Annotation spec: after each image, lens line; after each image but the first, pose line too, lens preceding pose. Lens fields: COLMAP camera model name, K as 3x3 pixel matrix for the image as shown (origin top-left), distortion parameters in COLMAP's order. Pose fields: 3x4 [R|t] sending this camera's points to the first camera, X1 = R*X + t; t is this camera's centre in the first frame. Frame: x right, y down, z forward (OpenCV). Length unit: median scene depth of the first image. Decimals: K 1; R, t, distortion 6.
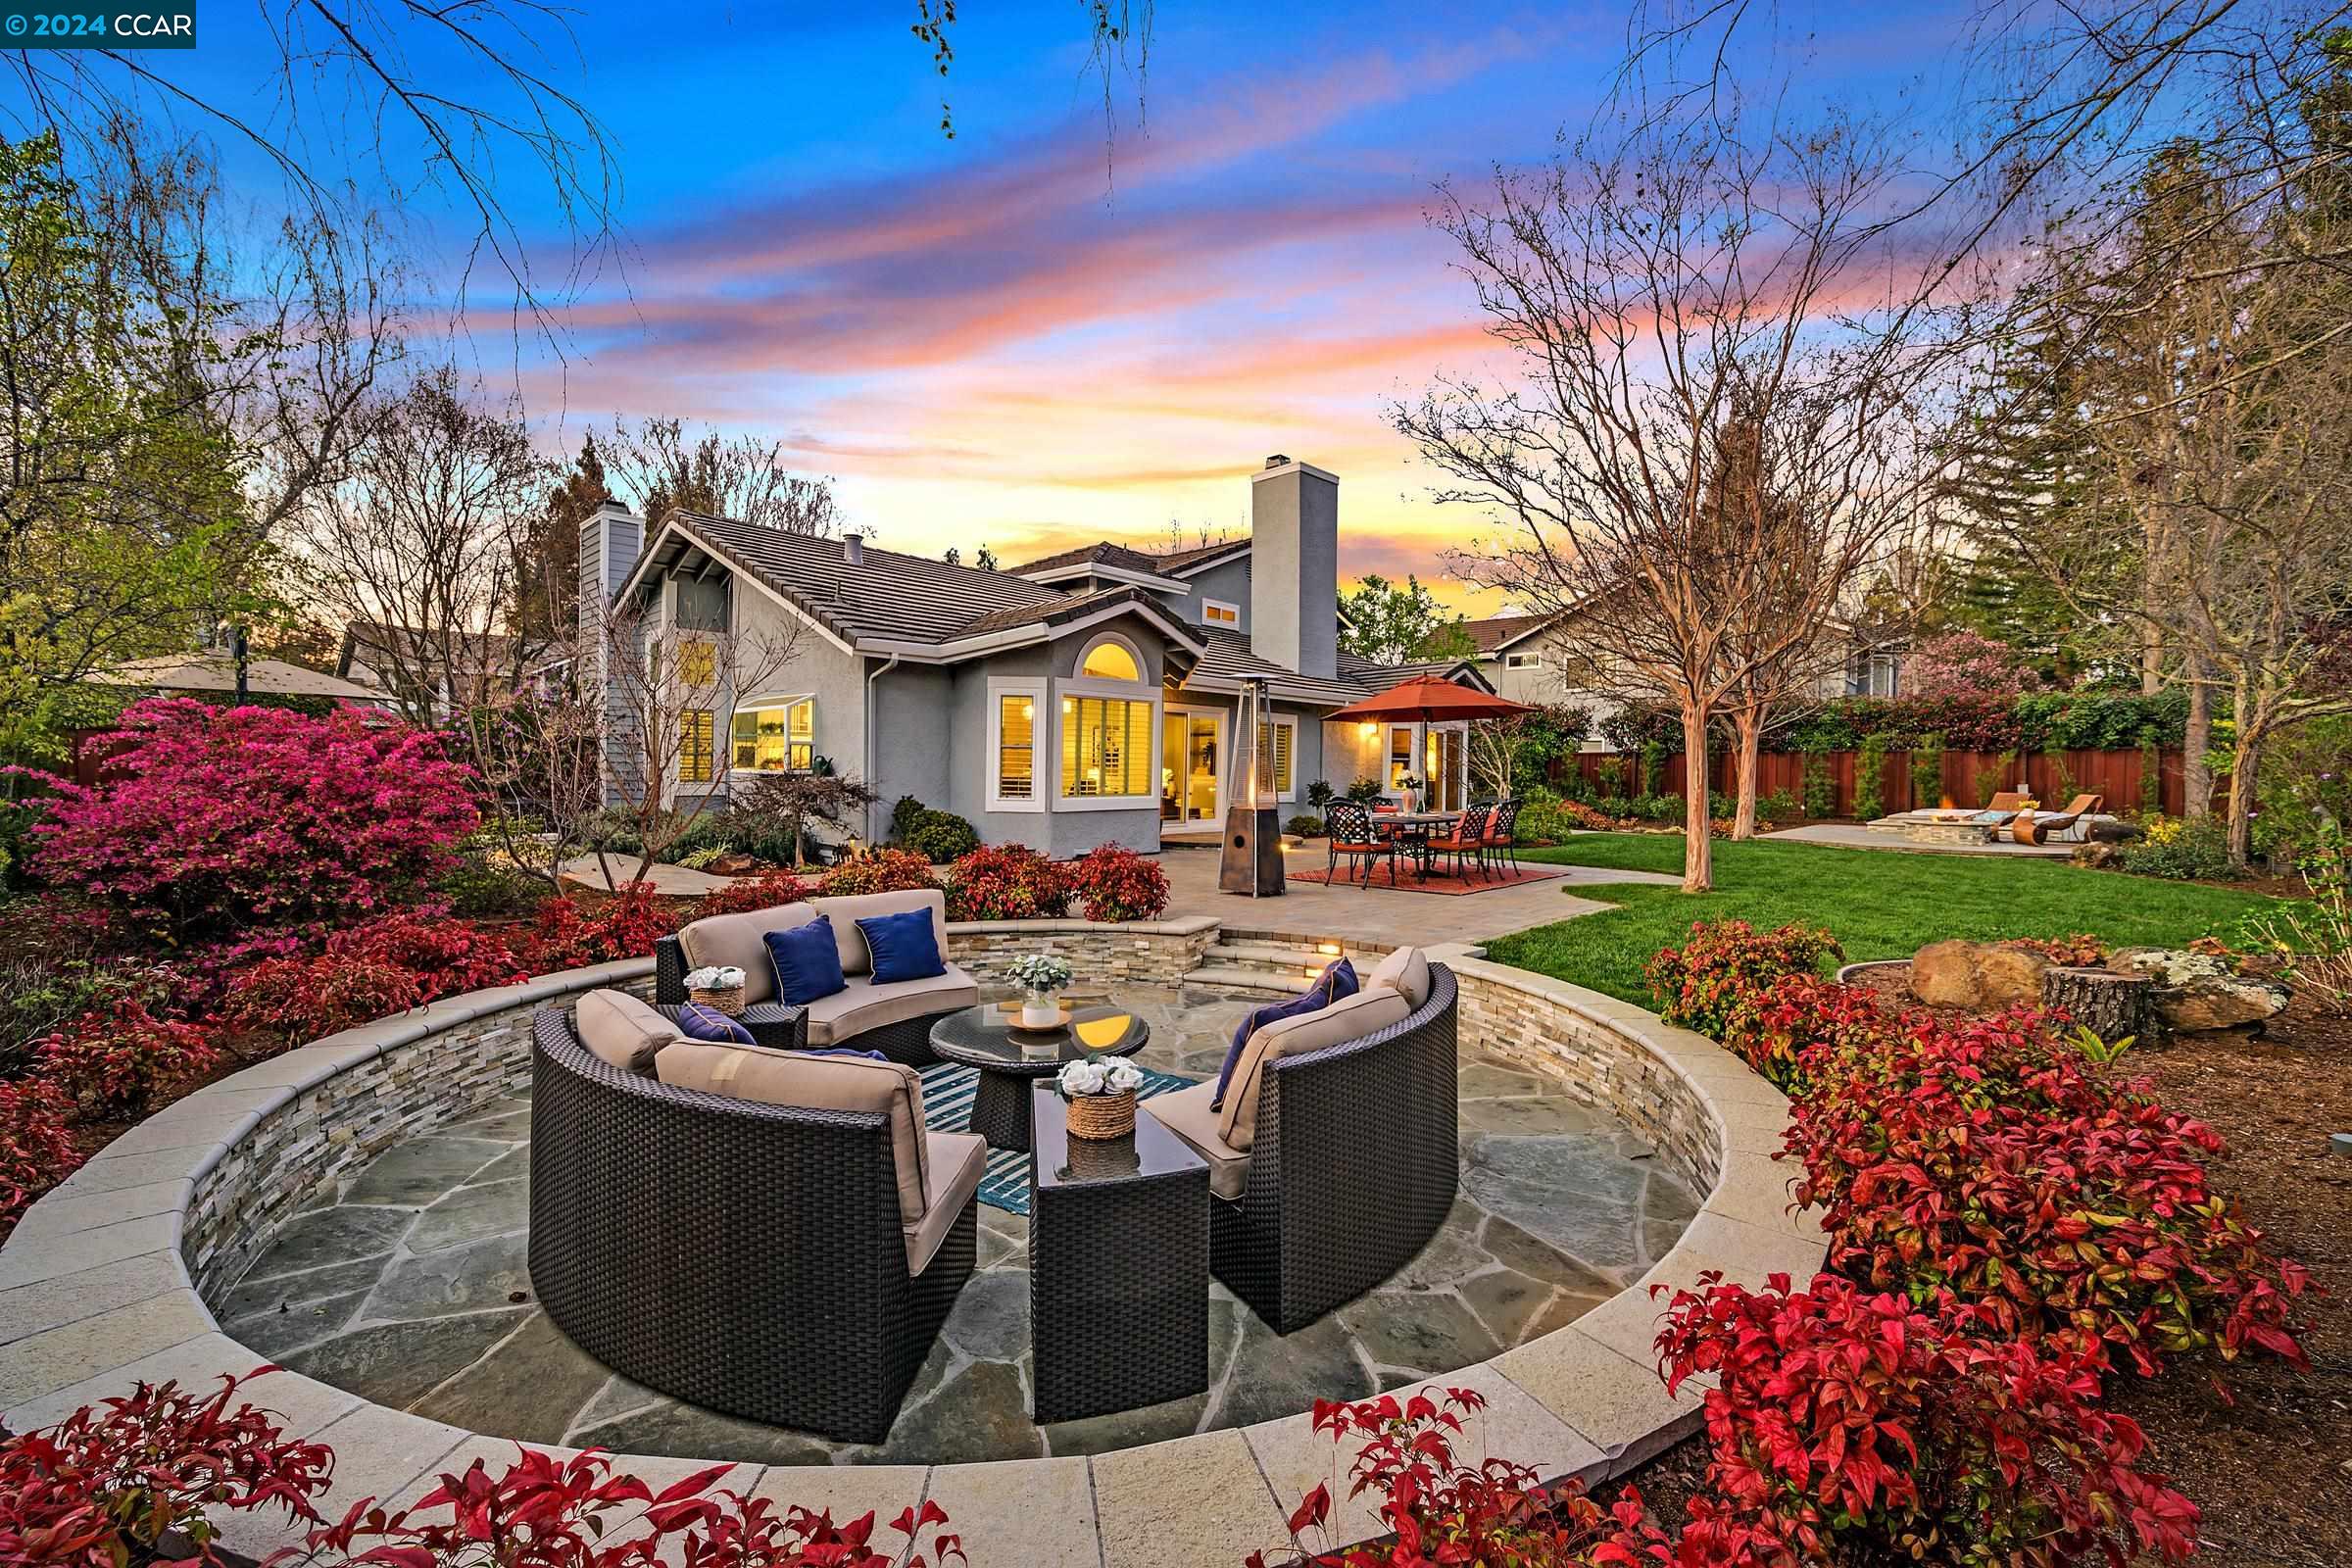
lens RADIAL K [[941.0, 0, 1182.9], [0, 941.0, 781.1], [0, 0, 1]] dist [-0.002350, -0.000257]
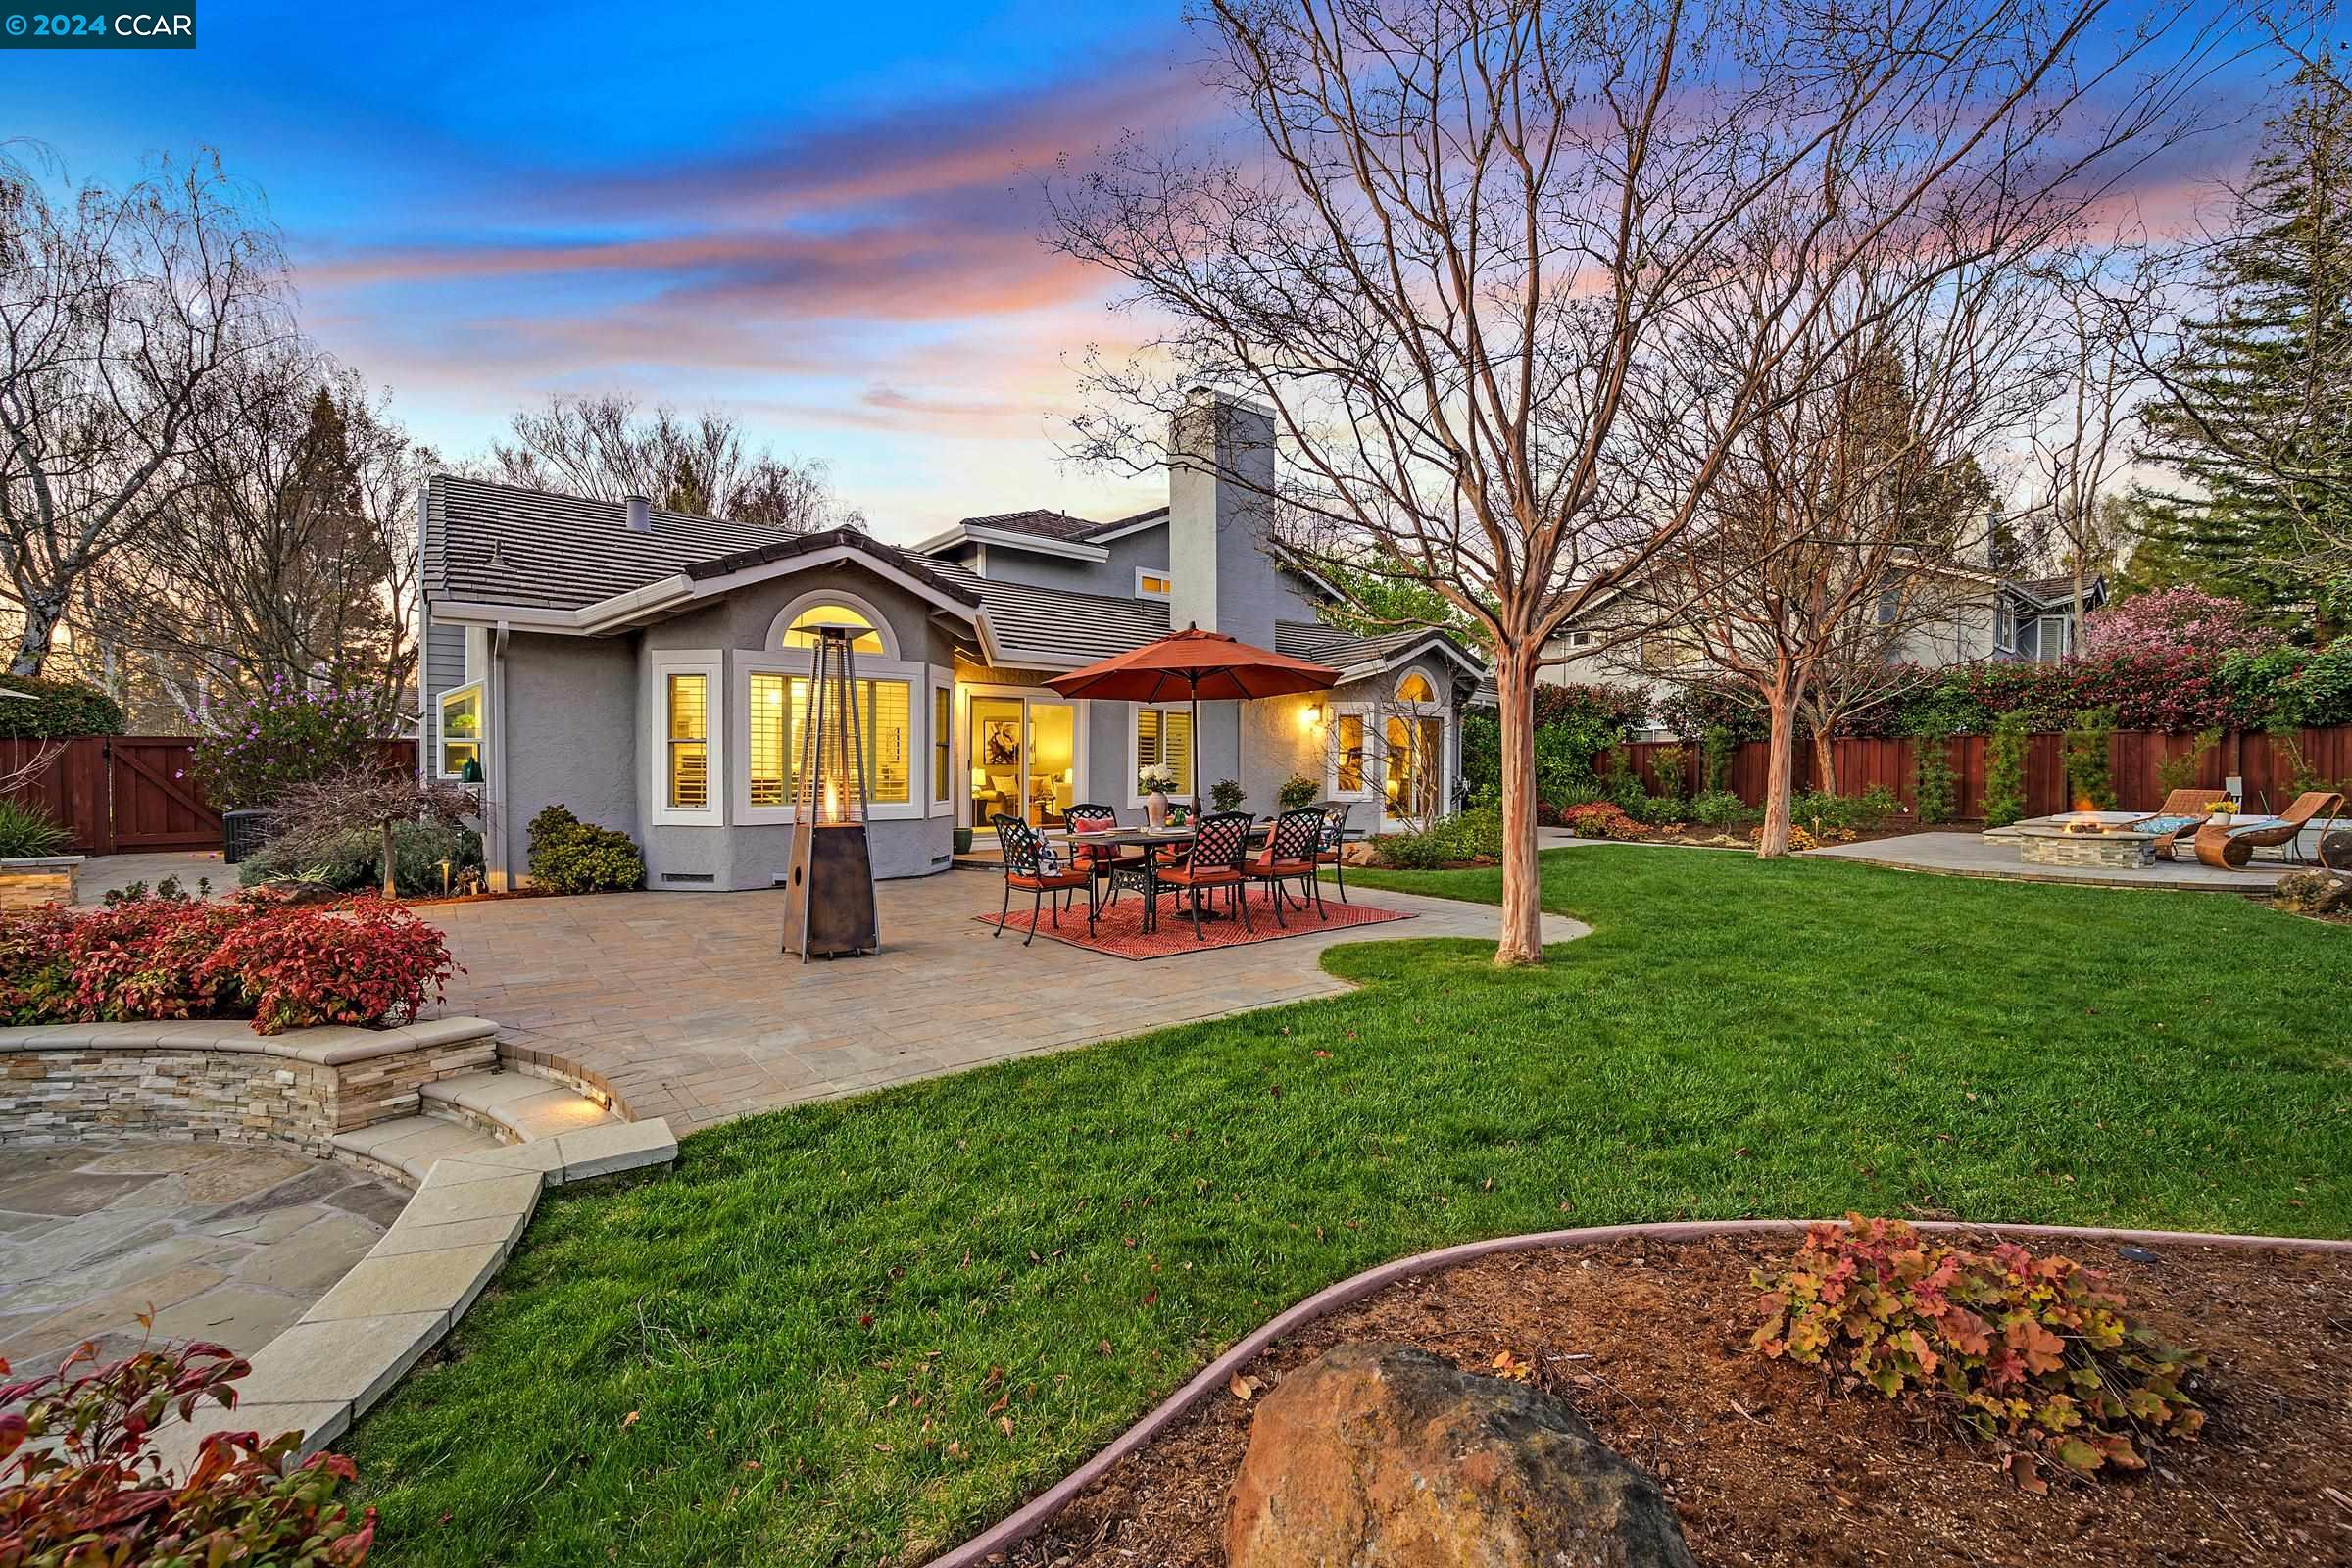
lens RADIAL K [[941.0, 0, 1182.9], [0, 941.0, 781.1], [0, 0, 1]] dist [-0.002350, -0.000257]
pose [[0.990302, -0.008396, -0.138674, 0.198845], [0.008484, 0.999964, 0.000046, -0.000145], [0.138669, -0.001222, 0.990338, 0.178103]]
